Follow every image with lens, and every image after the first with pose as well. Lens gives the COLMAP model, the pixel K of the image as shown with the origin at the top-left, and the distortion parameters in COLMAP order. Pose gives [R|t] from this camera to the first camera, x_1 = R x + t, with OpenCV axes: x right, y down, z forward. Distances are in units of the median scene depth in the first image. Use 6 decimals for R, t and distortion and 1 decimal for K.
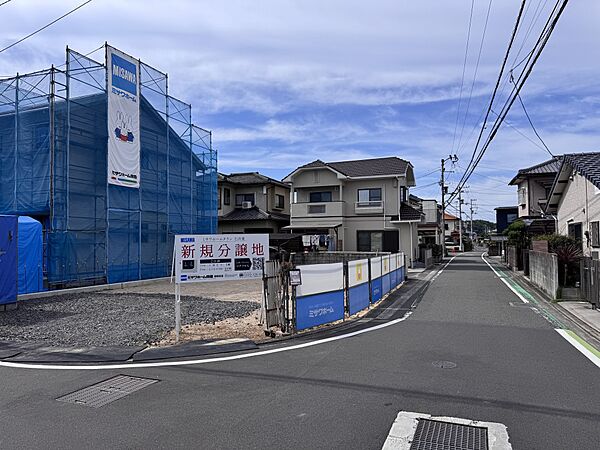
lens RADIAL K [[416.9, 0, 300.0], [0, 416.9, 225.0], [0, 0, 1]] dist [0.119257, -0.190885]
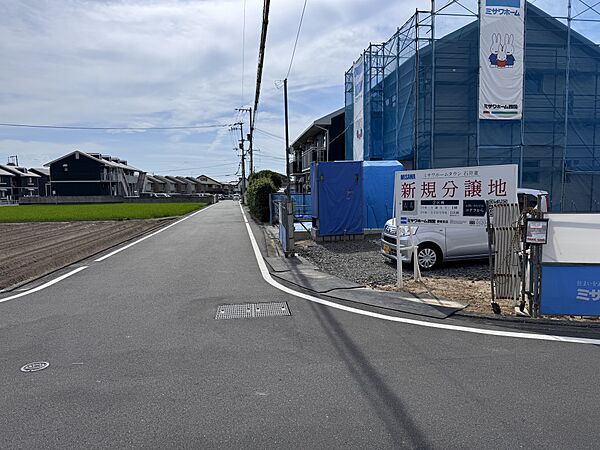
lens RADIAL K [[417.2, 0, 298.6], [0, 417.2, 225.8], [0, 0, 1]] dist [0.101869, -0.149451]
pose [[0.496191, 0.074987, -0.864969, 0.173410], [0.043720, 0.992841, 0.111153, 0.014072], [0.867112, -0.092969, 0.489360, 0.177903]]
